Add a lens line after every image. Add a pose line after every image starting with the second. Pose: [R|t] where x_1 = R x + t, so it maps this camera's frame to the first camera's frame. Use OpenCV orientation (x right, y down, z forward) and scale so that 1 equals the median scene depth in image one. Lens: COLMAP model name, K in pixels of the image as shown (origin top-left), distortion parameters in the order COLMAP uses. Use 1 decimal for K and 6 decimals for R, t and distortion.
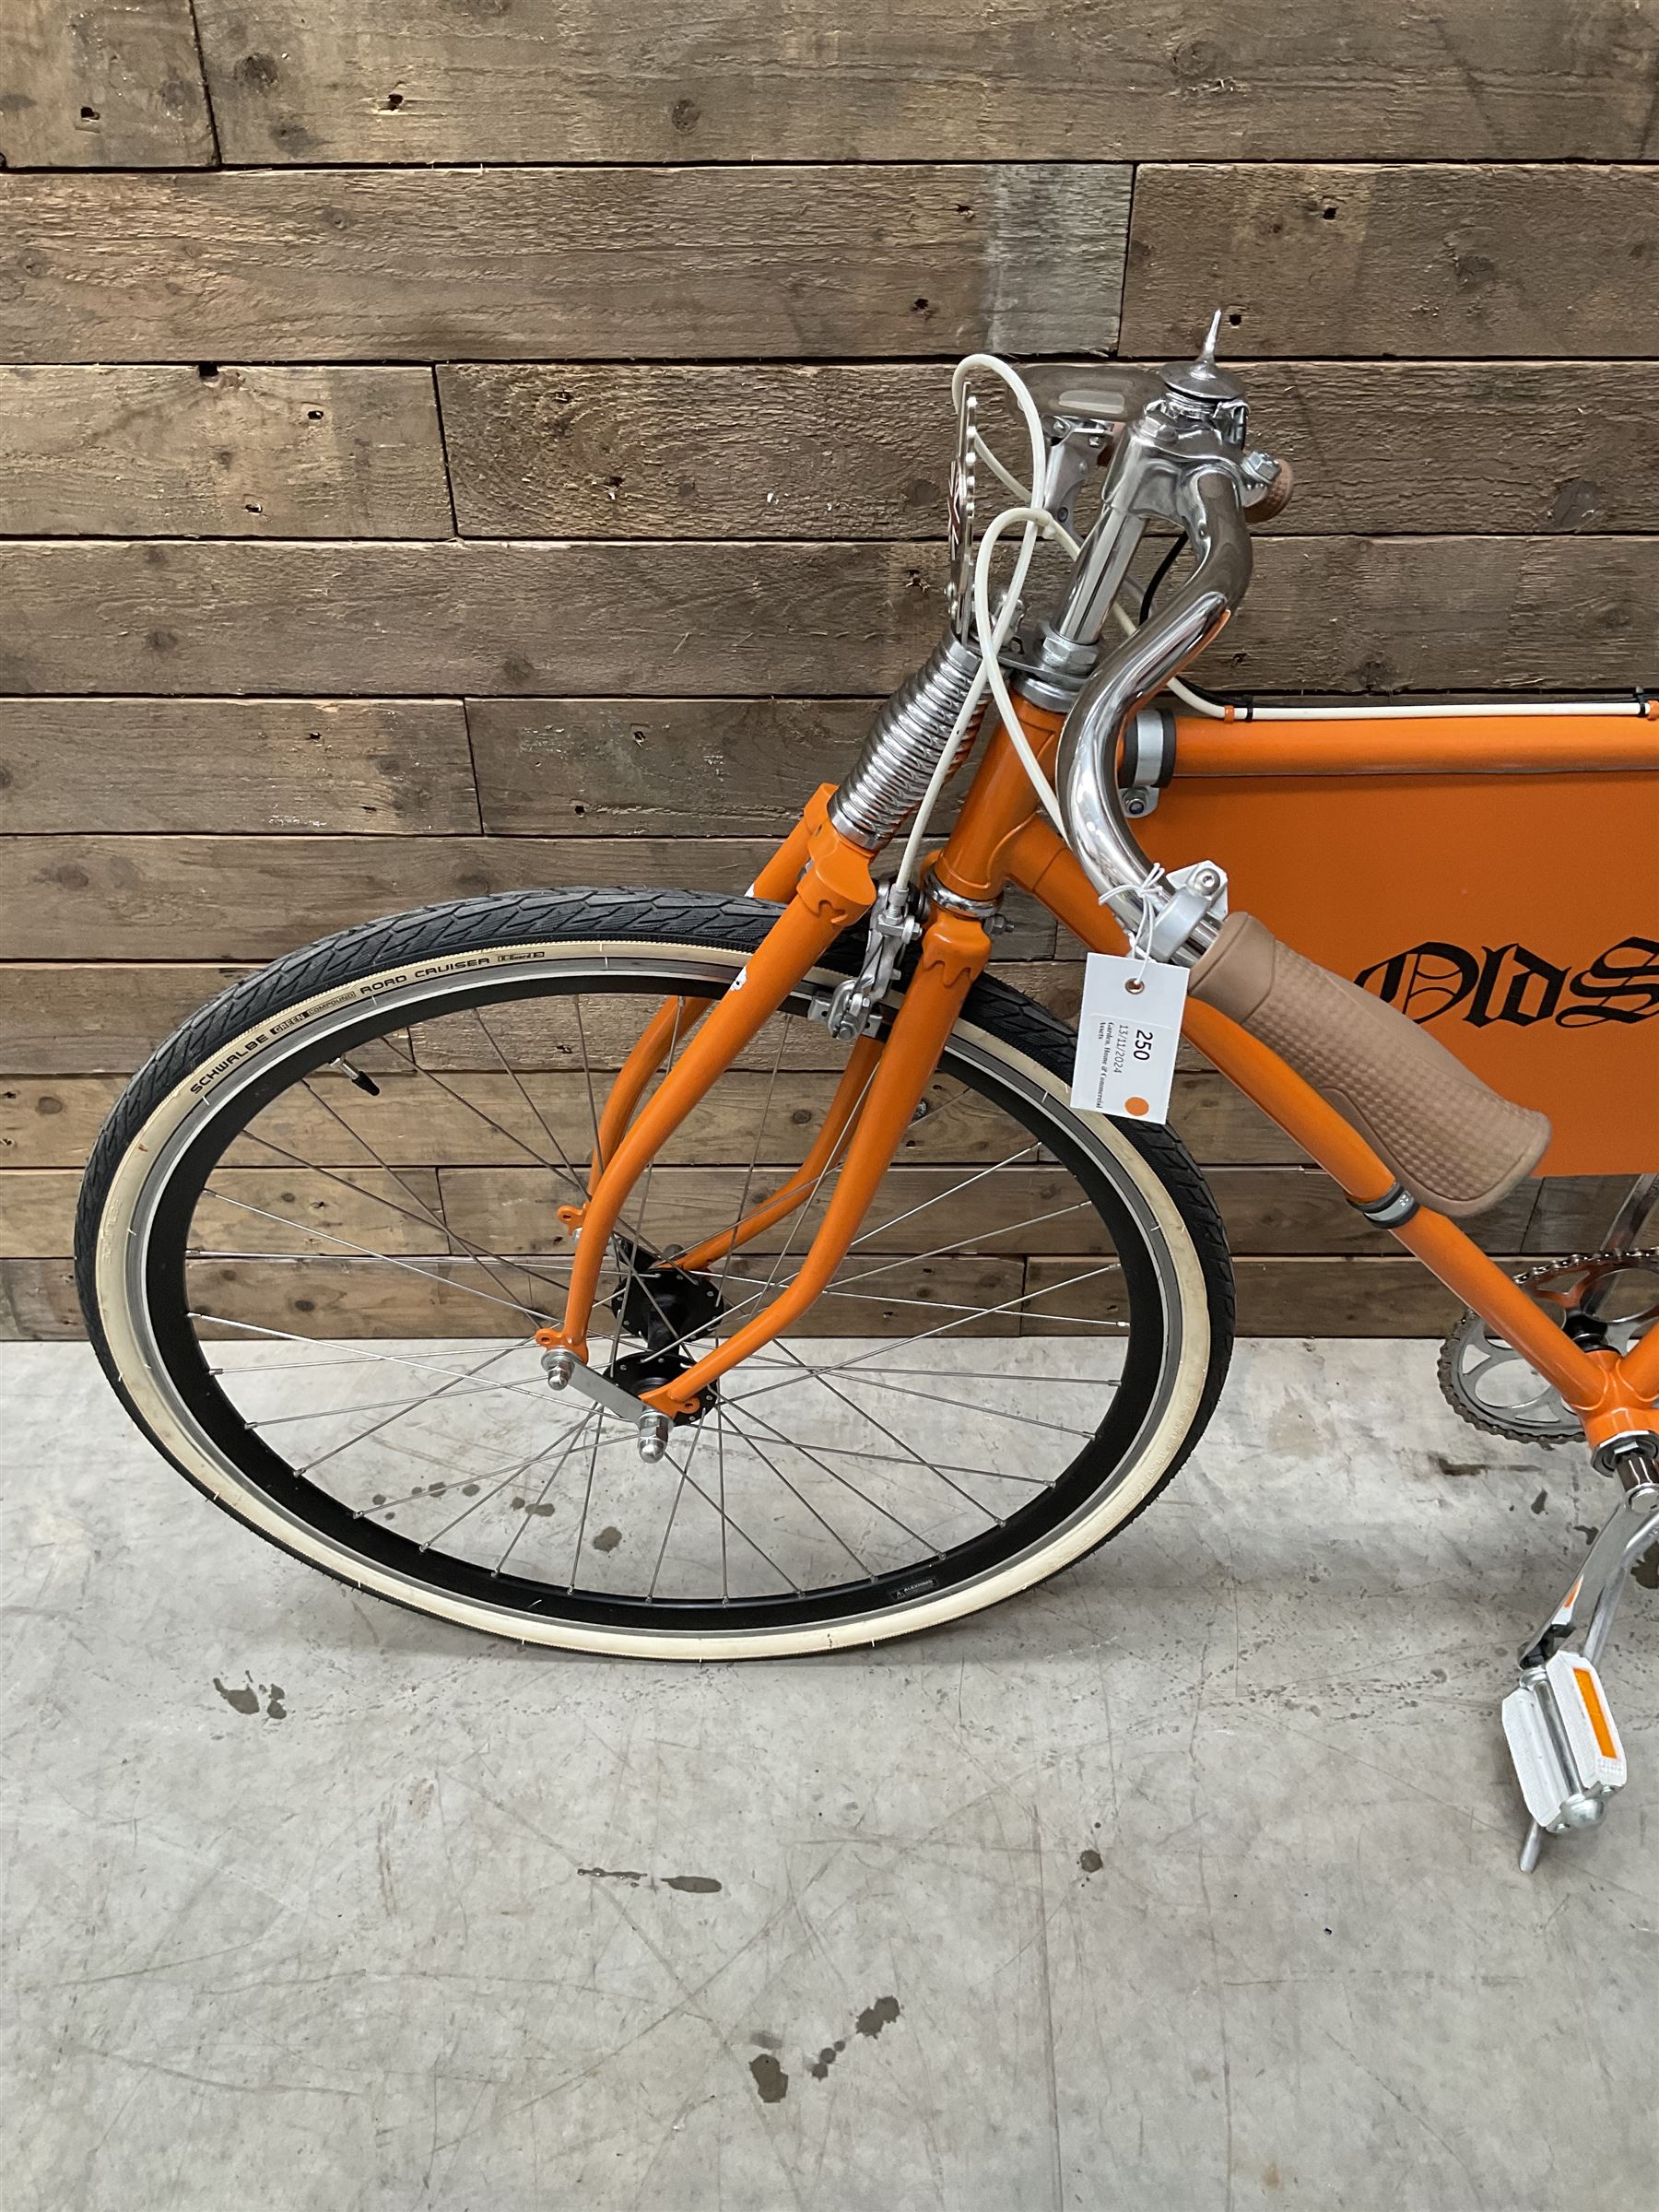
lens RADIAL K [[1843.8, 0, 820.1], [0, 1843.8, 1102.8], [0, 0, 1]] dist [0.047592, -0.096120]
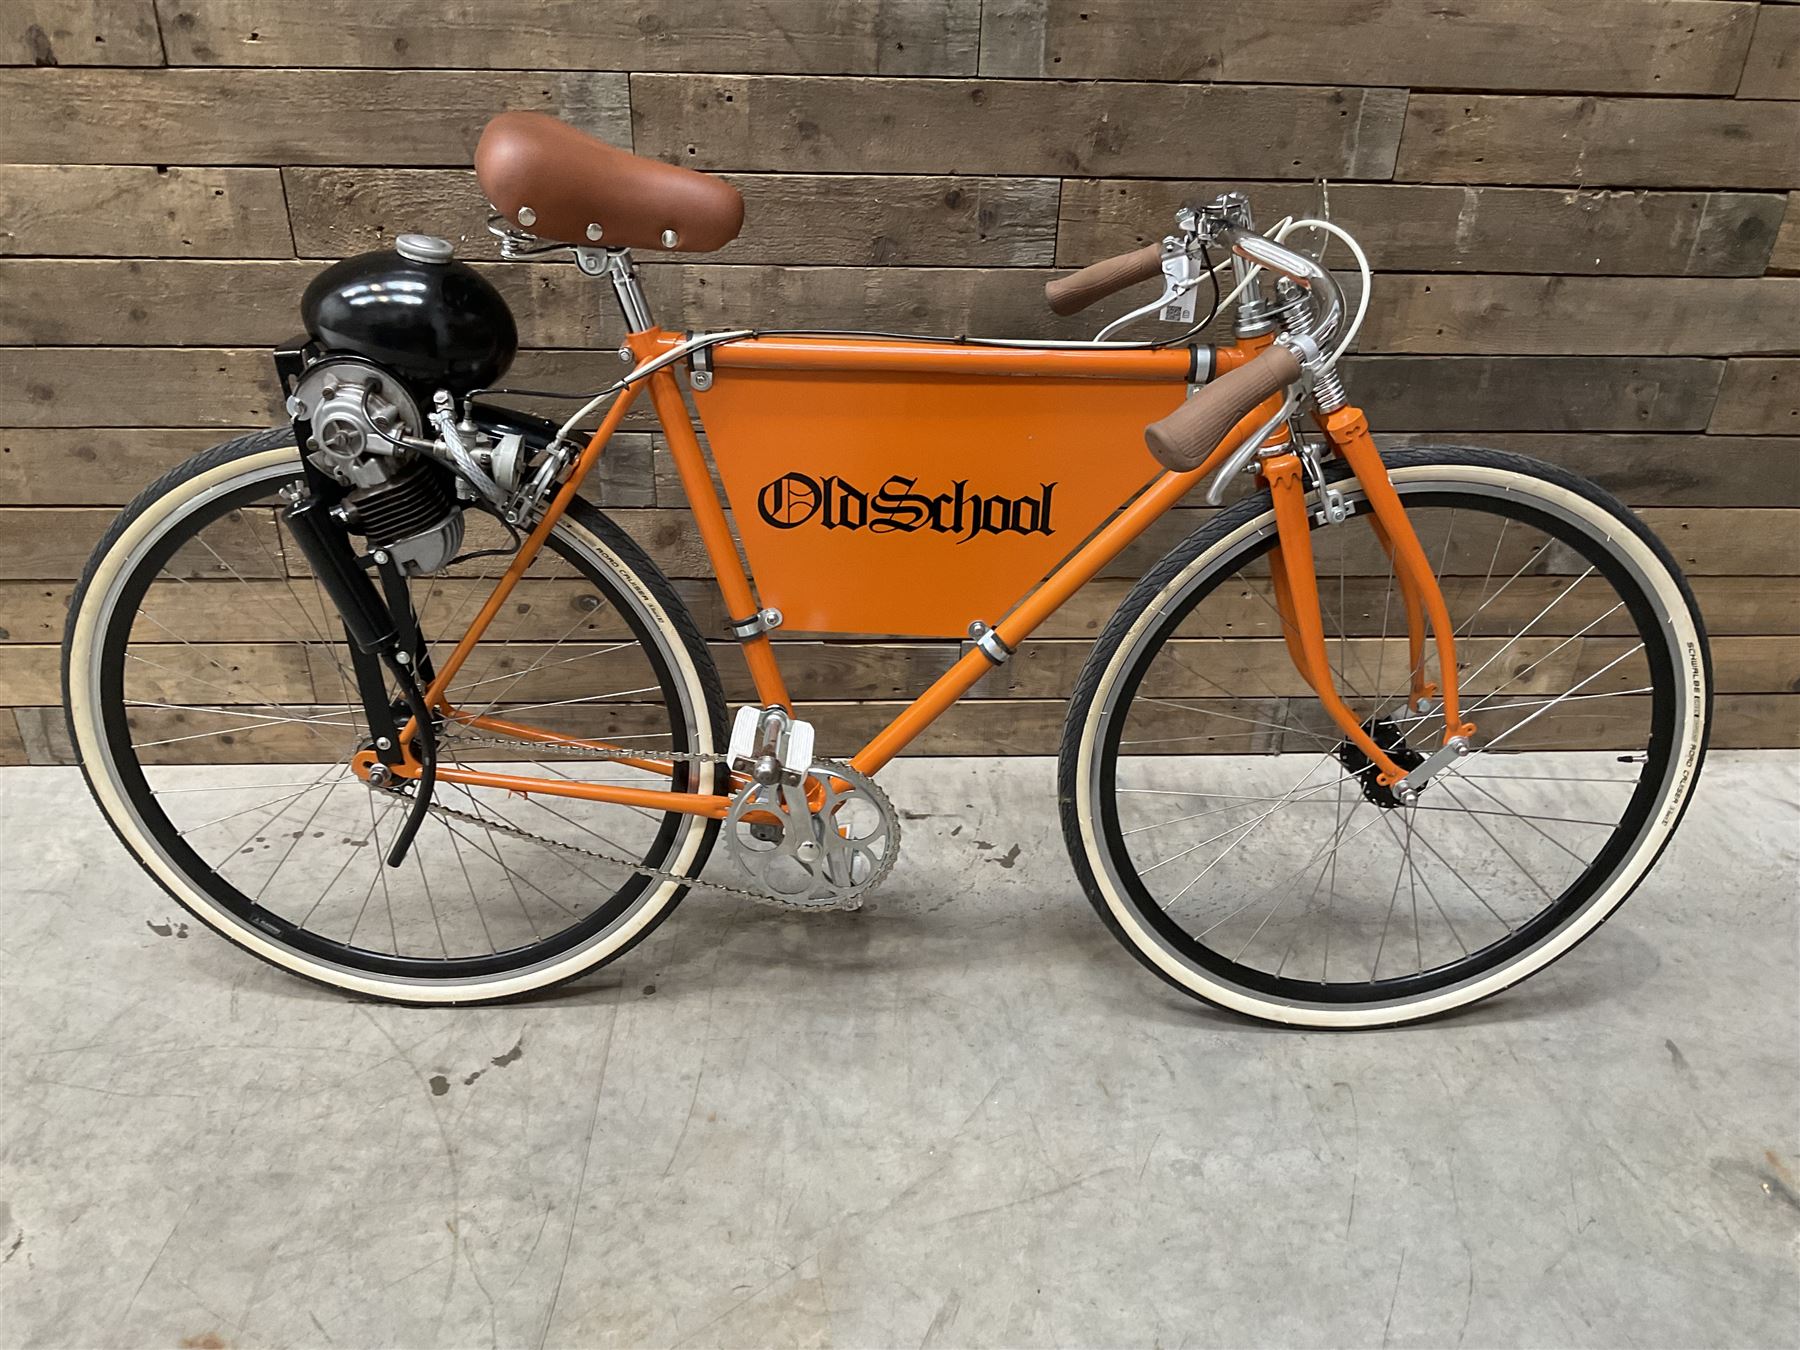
lens RADIAL K [[1500.3, 0, 897.6], [0, 1500.3, 676.8], [0, 0, 1]] dist [0.047592, -0.096120]
pose [[0.998255, -0.004849, 0.058844, 0.334235], [0.012709, 0.990907, -0.133948, 0.343809], [-0.057659, 0.134462, 0.989240, -0.518356]]
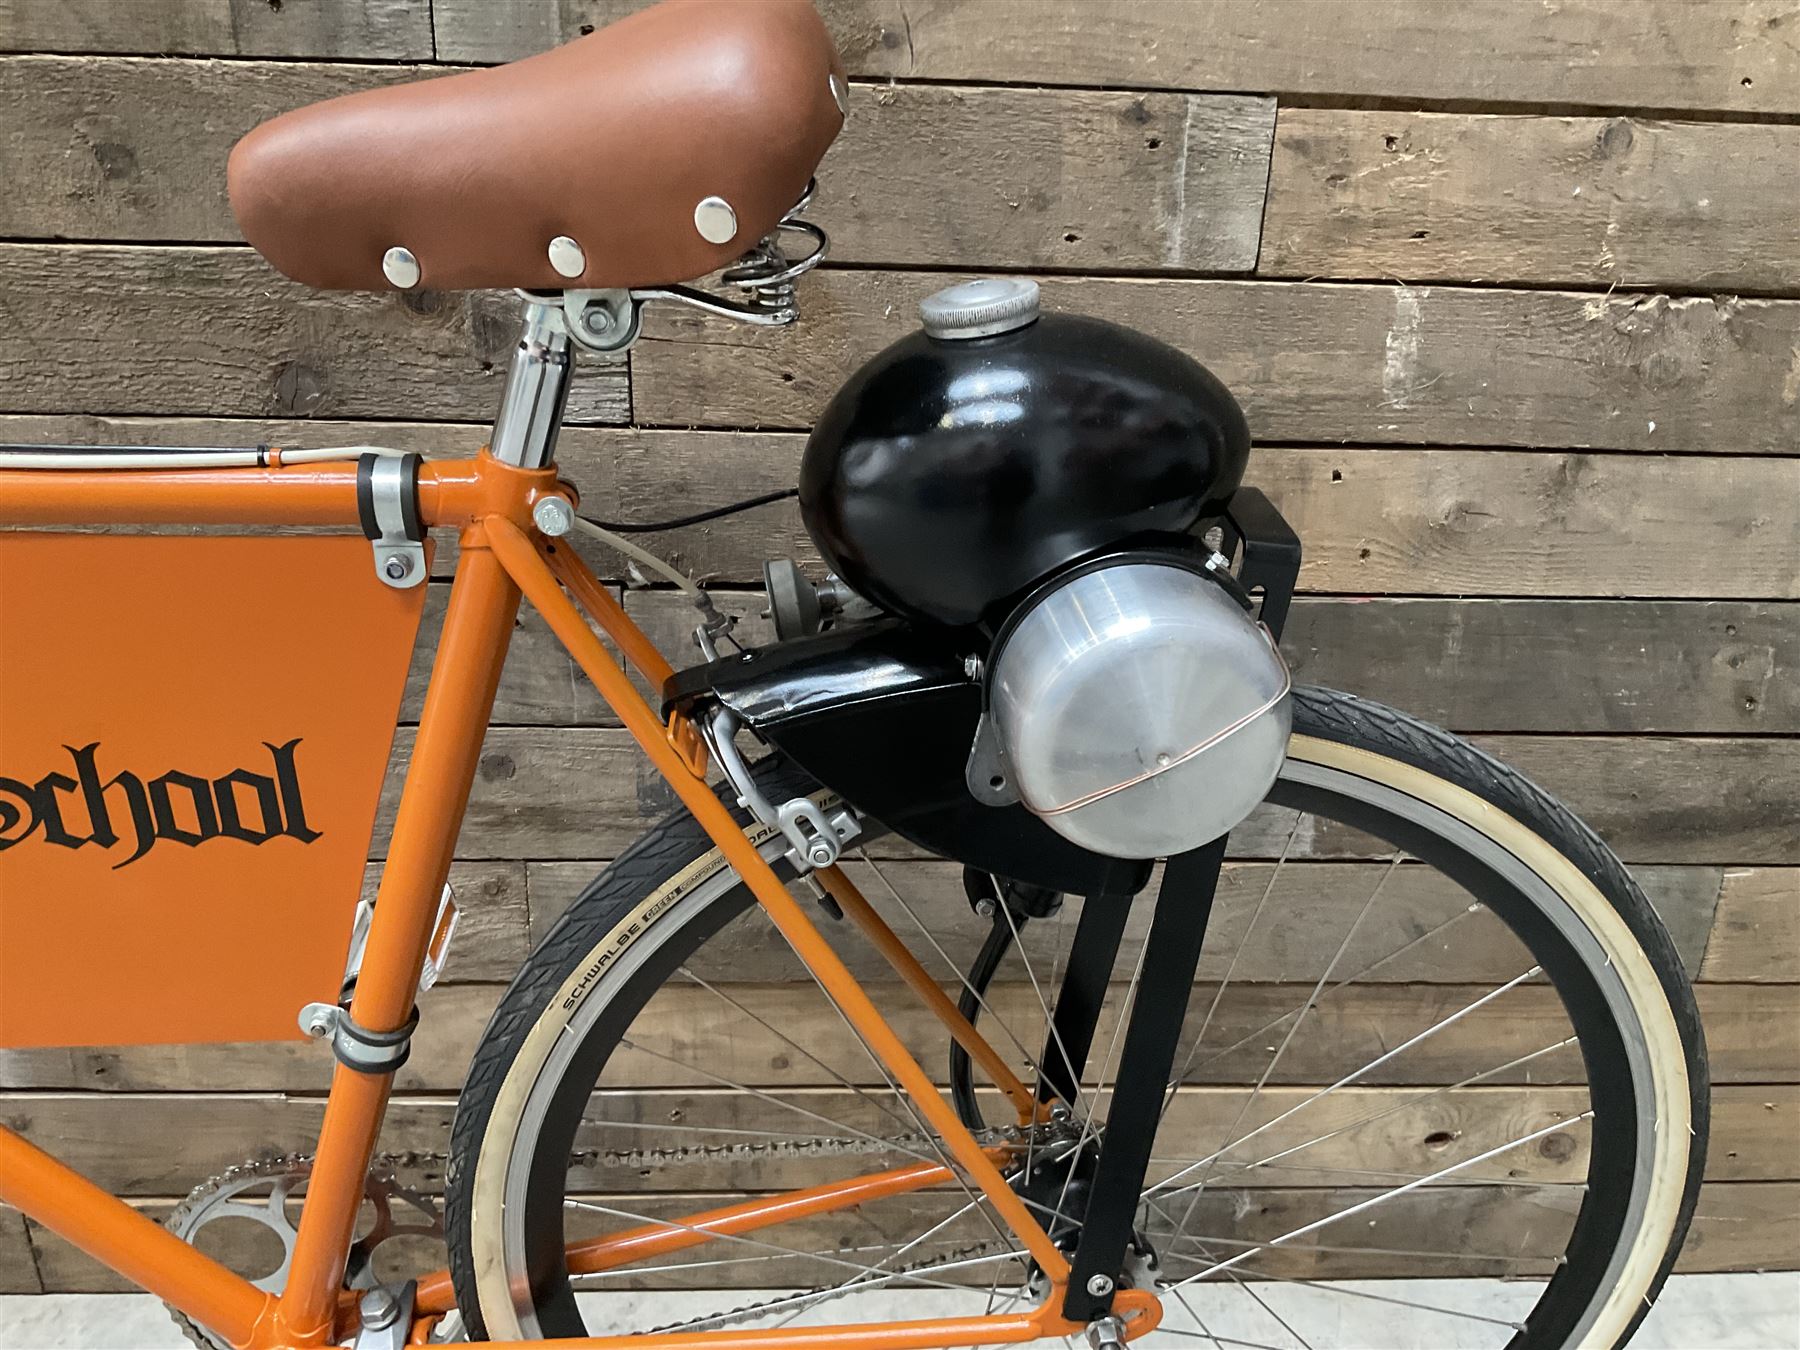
lens RADIAL K [[1500.3, 0, 902.3], [0, 1500.3, 666.4], [0, 0, 1]] dist [0.047592, -0.096120]
pose [[0.998519, 0.012639, 0.052922, 0.718311], [0.003634, 0.954981, -0.296645, 0.074485], [-0.054289, 0.296398, 0.953520, 0.239329]]
